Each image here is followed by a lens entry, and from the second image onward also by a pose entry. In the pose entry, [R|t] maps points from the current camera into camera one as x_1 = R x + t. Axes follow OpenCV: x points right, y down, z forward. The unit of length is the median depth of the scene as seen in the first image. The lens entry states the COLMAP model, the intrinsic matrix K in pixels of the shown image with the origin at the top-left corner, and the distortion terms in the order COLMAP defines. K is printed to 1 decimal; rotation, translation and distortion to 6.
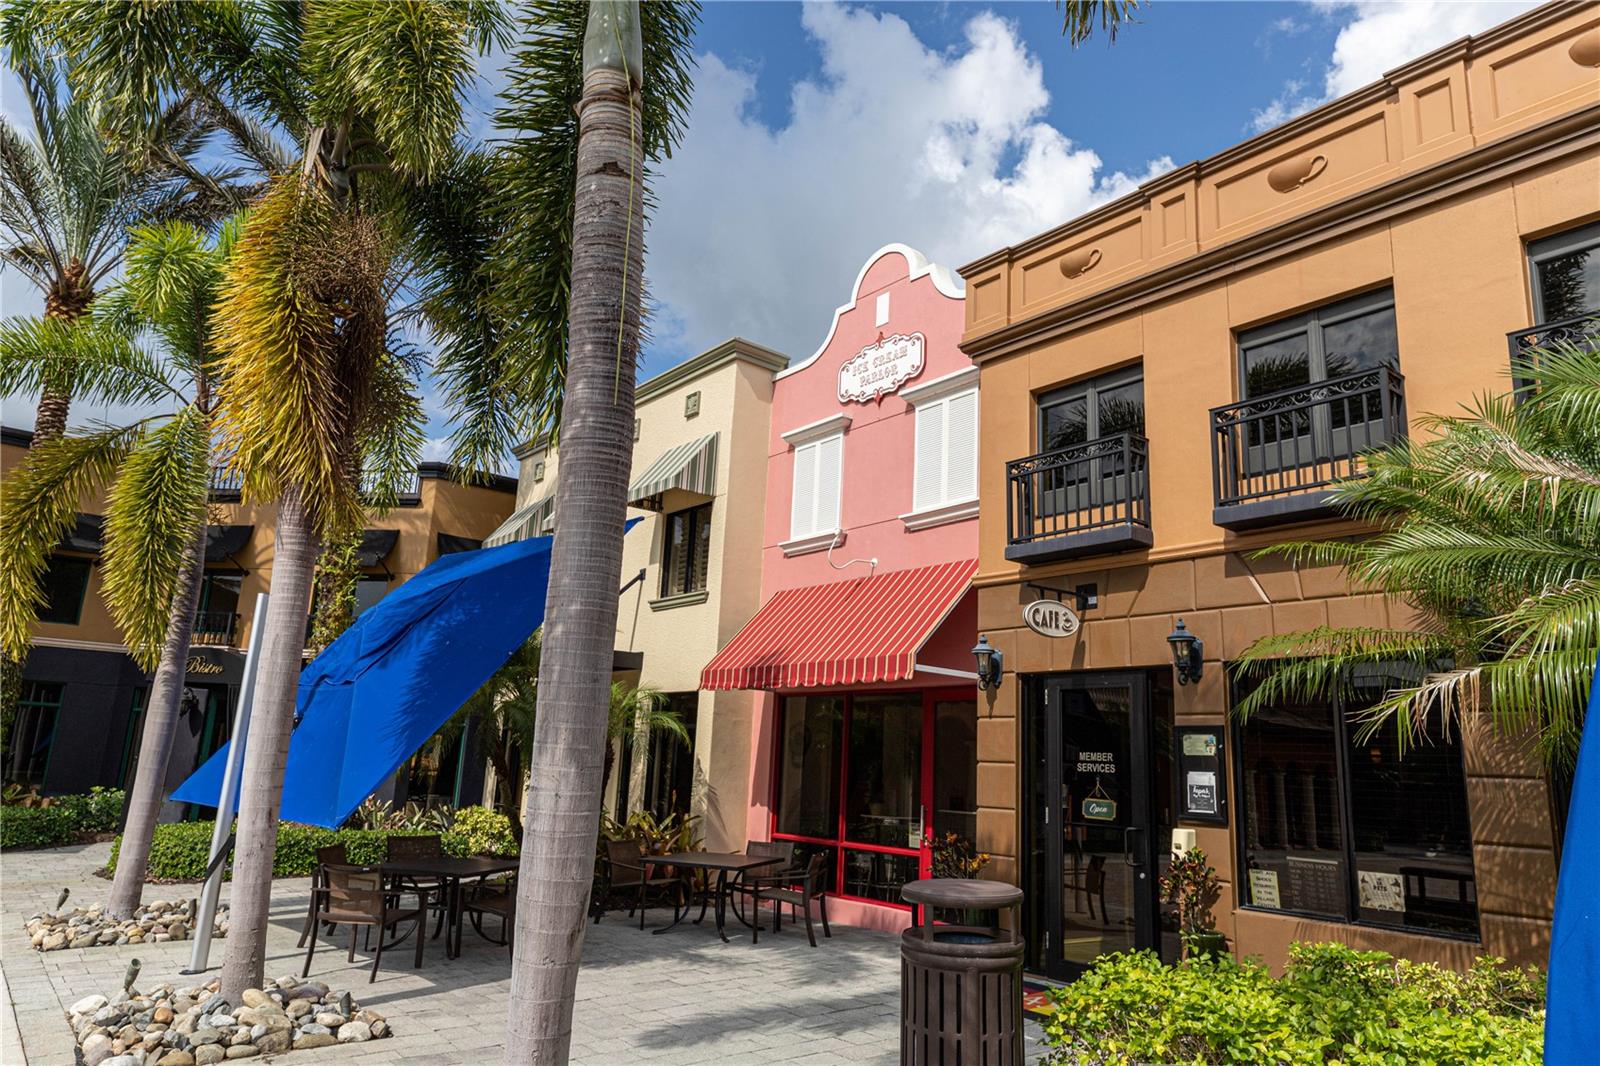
lens RADIAL K [[1059.4, 0, 800.0], [0, 1059.4, 533.0], [0, 0, 1]] dist [0.002399, 0.001243]
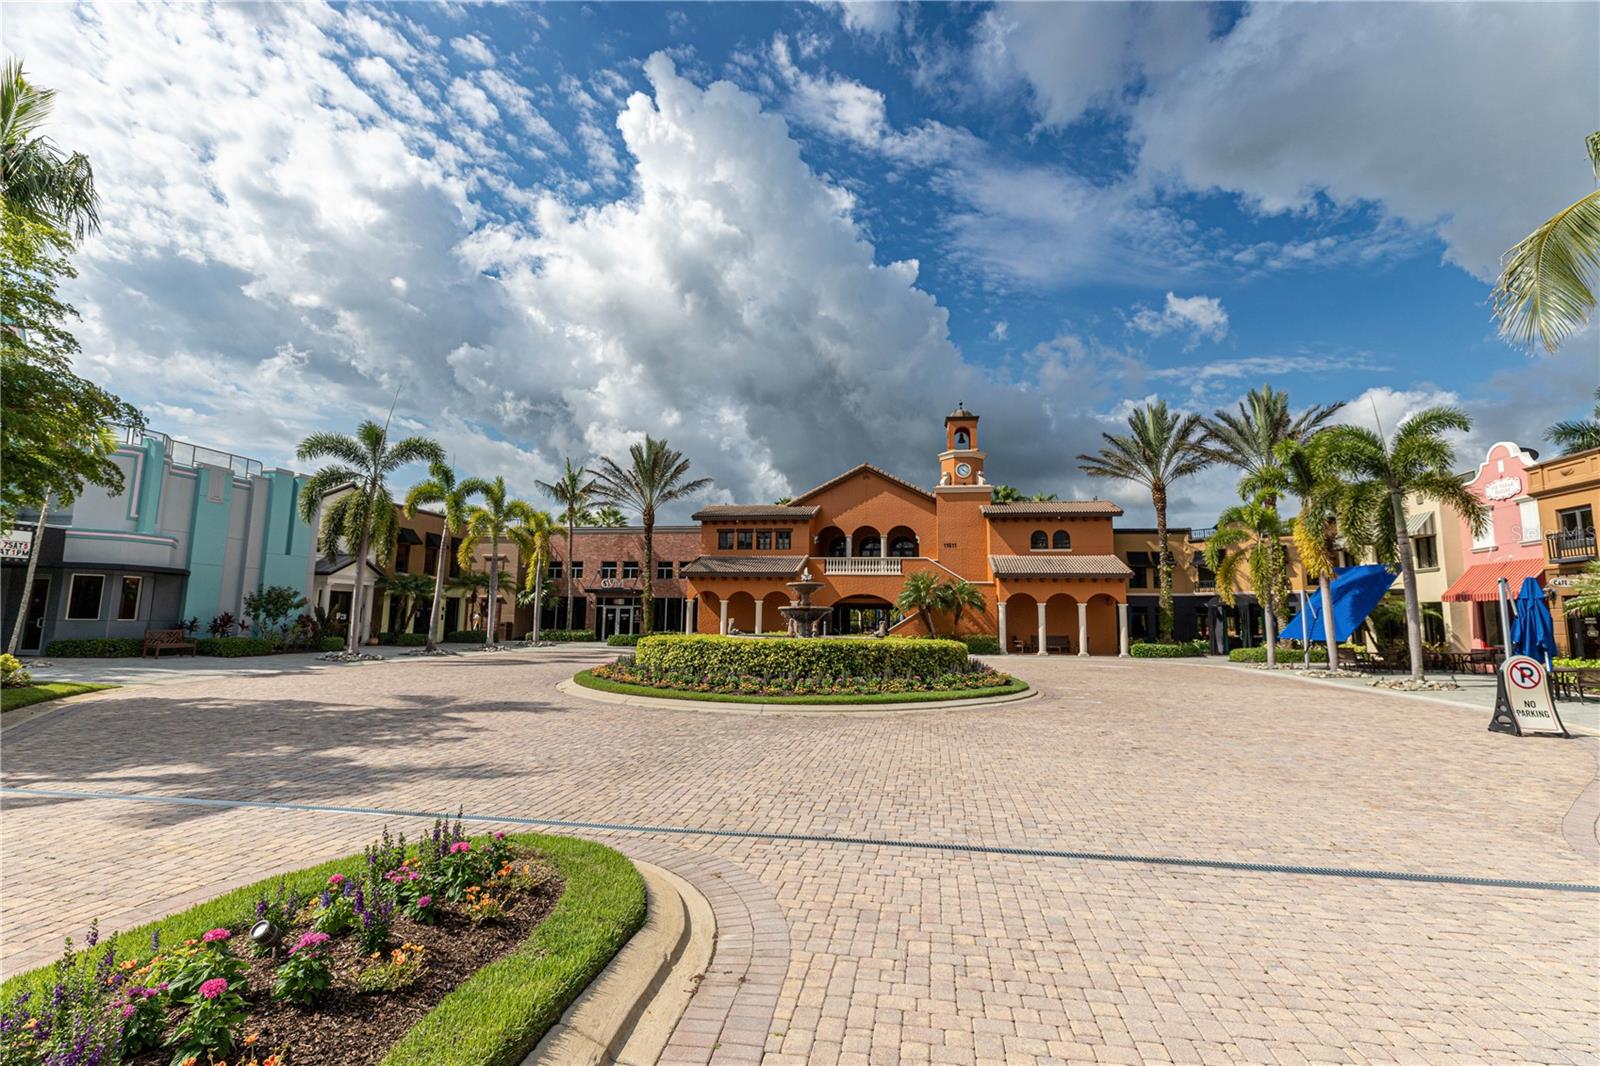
lens RADIAL K [[712.2, 0, 800.0], [0, 712.2, 533.0], [0, 0, 1]] dist [-0.000380, 0.000754]
pose [[0.665096, -0.135314, -0.734396, 0.212970], [0.183334, 0.982935, -0.015074, -0.361636], [0.723903, -0.124614, 0.678554, -1.740758]]
